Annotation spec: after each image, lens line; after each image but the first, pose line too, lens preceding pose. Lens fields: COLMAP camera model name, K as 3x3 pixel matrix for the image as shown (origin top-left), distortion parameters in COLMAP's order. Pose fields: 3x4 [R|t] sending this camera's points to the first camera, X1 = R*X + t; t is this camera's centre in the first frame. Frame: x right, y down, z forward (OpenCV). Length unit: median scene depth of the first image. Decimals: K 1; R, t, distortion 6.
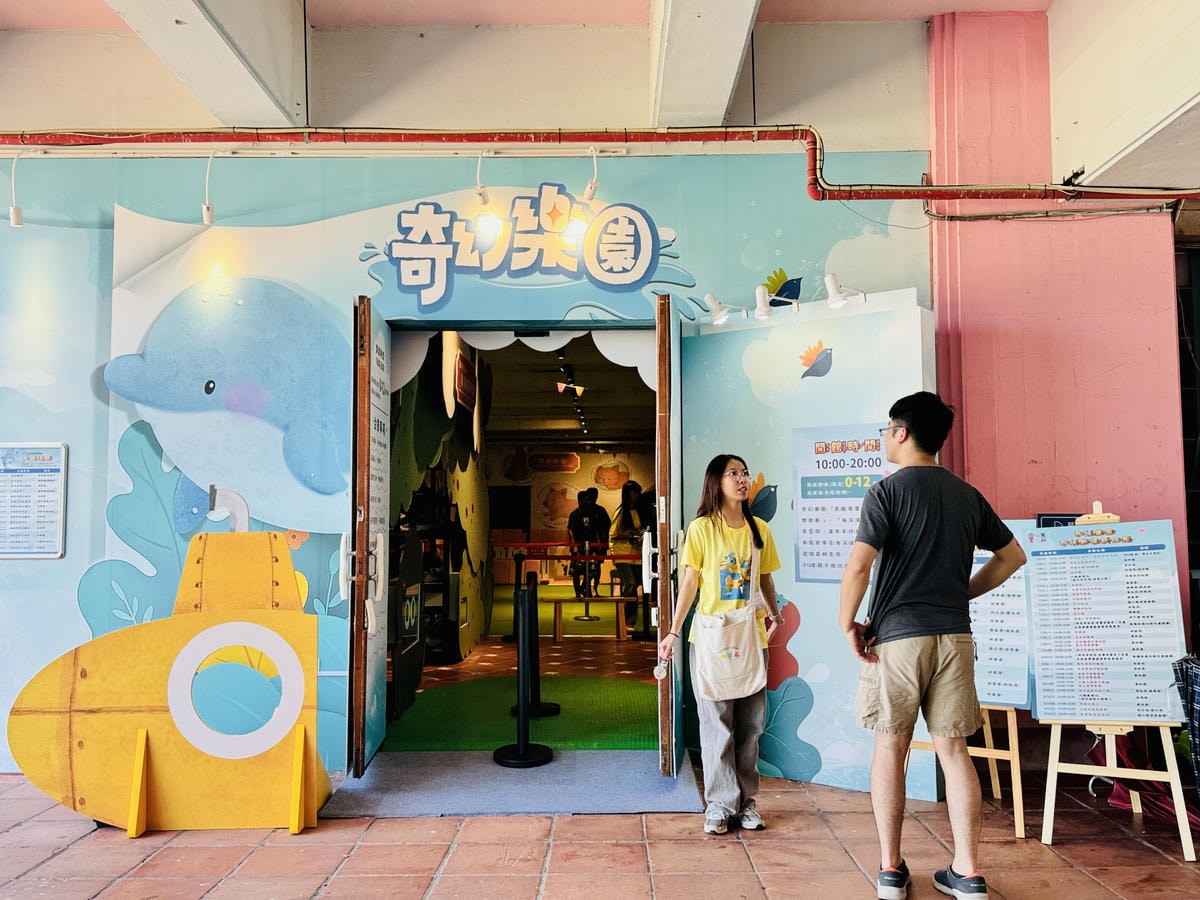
lens RADIAL K [[1083.5, 0, 600.6], [0, 1083.5, 449.1], [0, 0, 1]] dist [-0.002823, -0.000264]
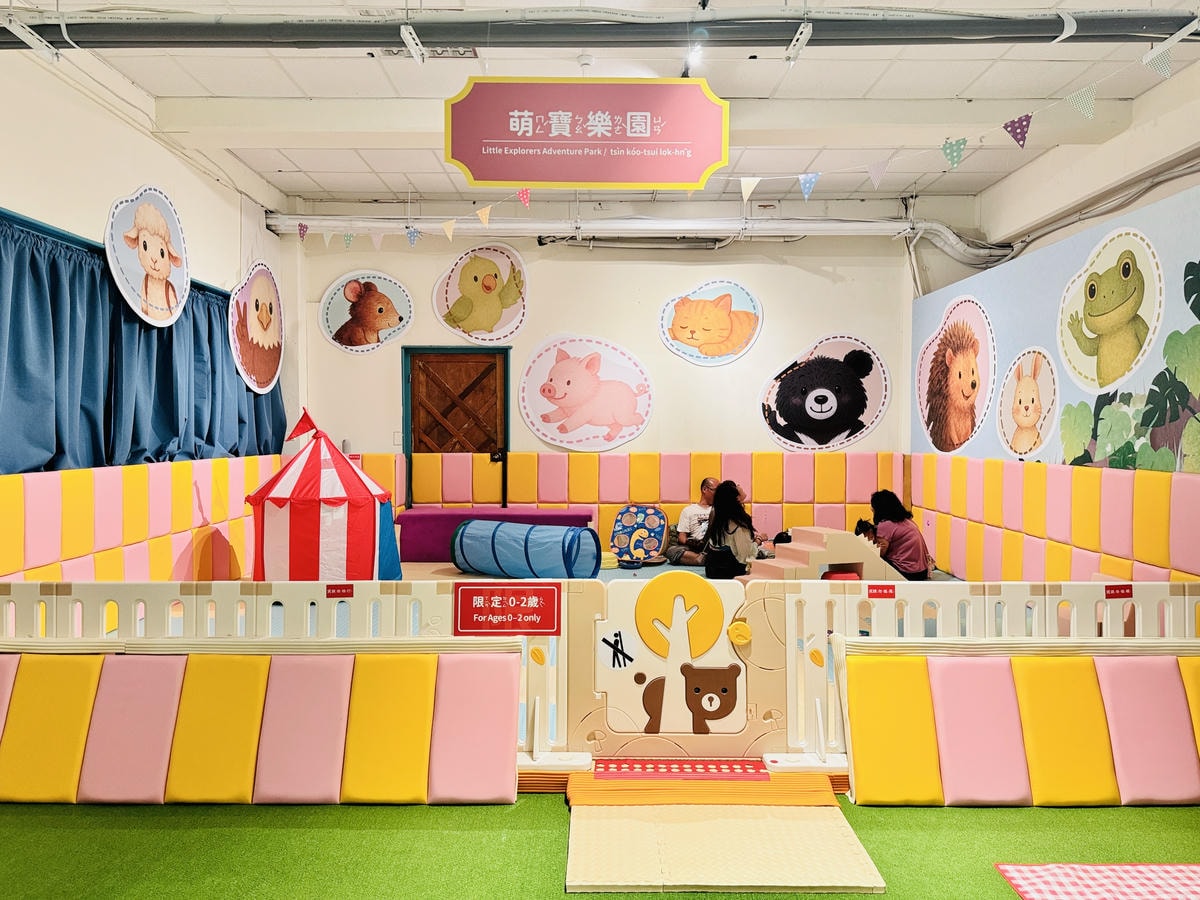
lens RADIAL K [[864.8, 0, 599.8], [0, 864.8, 445.3], [0, 0, 1]] dist [-0.005808, -0.011587]
pose [[0.999959, 0.003231, 0.008431, -0.033777], [-0.003932, 0.996407, 0.084598, 0.043254], [-0.008128, -0.084628, 0.996379, 0.678466]]
